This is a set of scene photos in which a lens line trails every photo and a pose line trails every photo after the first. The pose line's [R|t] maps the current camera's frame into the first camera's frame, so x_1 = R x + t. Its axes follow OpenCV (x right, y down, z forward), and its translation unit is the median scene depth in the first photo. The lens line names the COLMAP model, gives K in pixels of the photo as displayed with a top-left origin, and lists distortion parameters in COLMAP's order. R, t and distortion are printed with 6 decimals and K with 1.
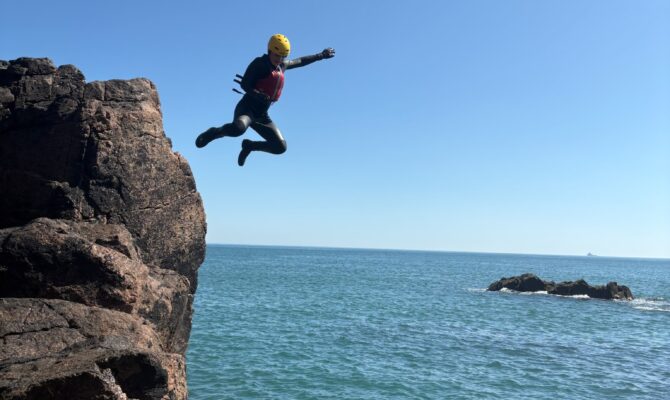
lens RADIAL K [[682.0, 0, 351.0], [0, 682.0, 197.1], [0, 0, 1]] dist [0.032376, 0.000000]
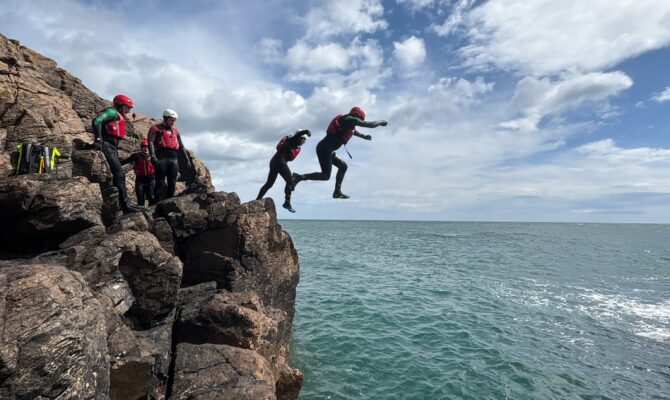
lens RADIAL K [[358.2, 0, 337.1], [0, 358.2, 197.8], [0, 0, 1]] dist [0.011449, 0.000117]
pose [[0.989133, -0.025807, -0.144740, 0.069218], [0.027055, 0.999612, 0.006659, -0.194625], [0.144512, -0.010502, 0.989447, -0.043994]]
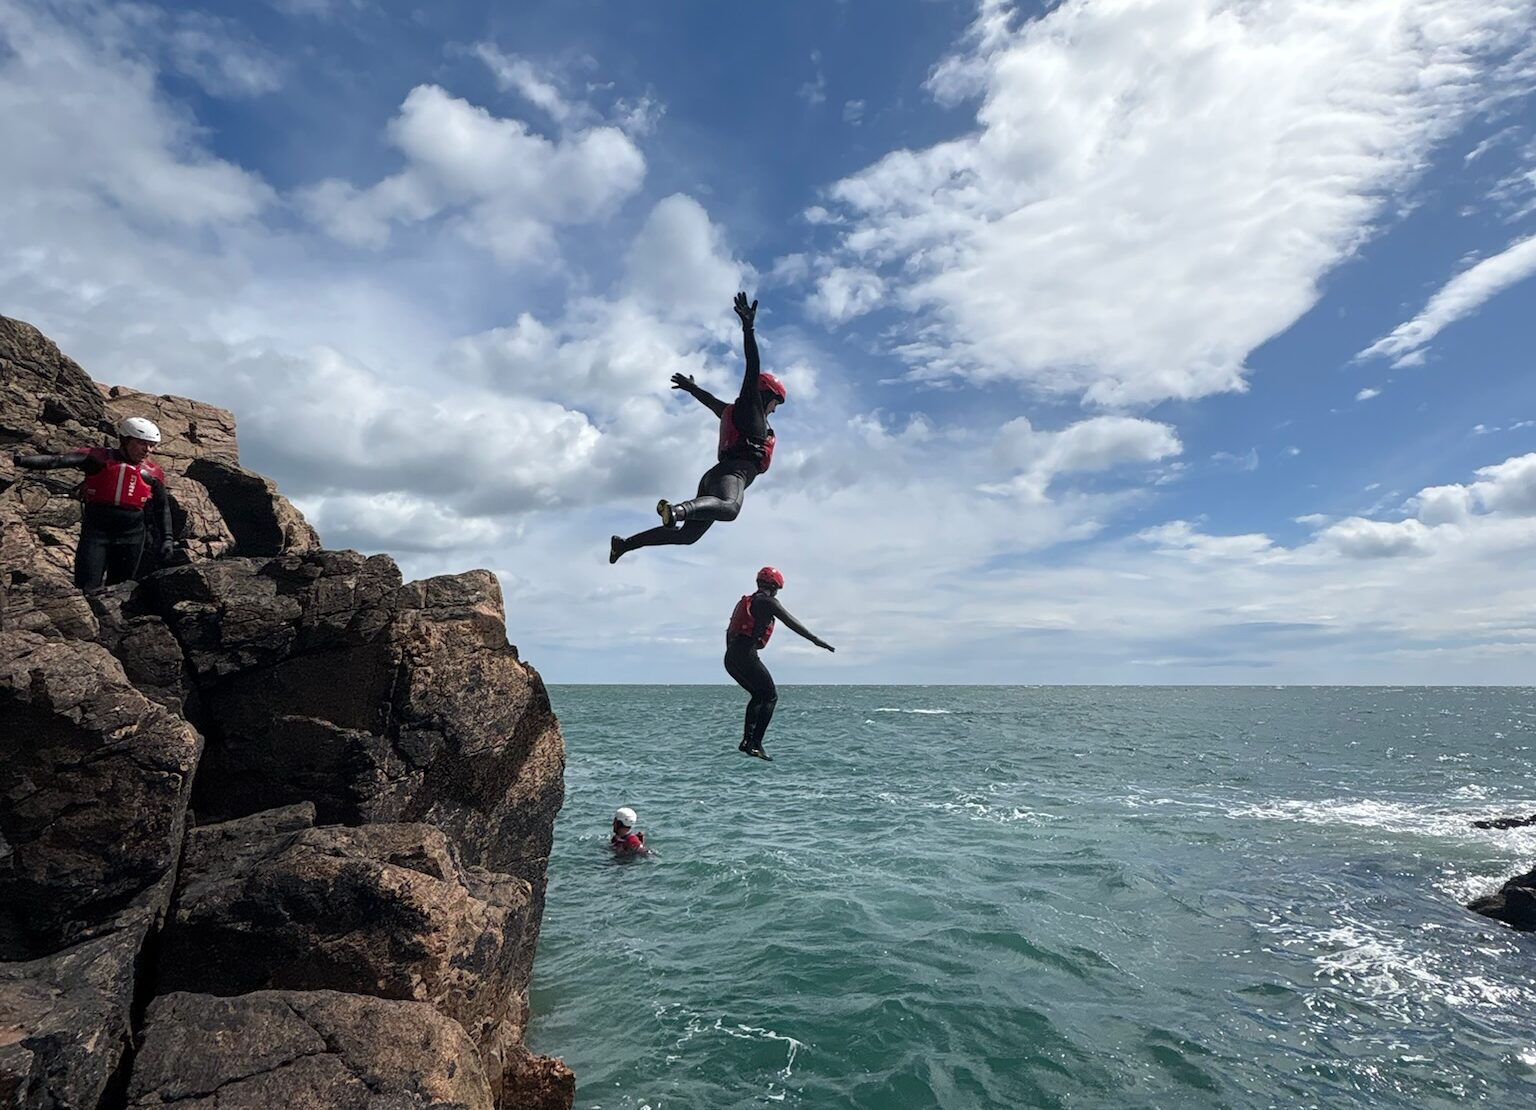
lens RADIAL K [[820.0, 0, 774.5], [0, 820.0, 549.0], [0, 0, 1]] dist [0.008124, -0.000564]
pose [[0.999558, -0.023024, 0.018784, 0.005466], [0.024644, 0.995531, -0.091167, -0.117930], [-0.016601, 0.091590, 0.995658, 0.101455]]
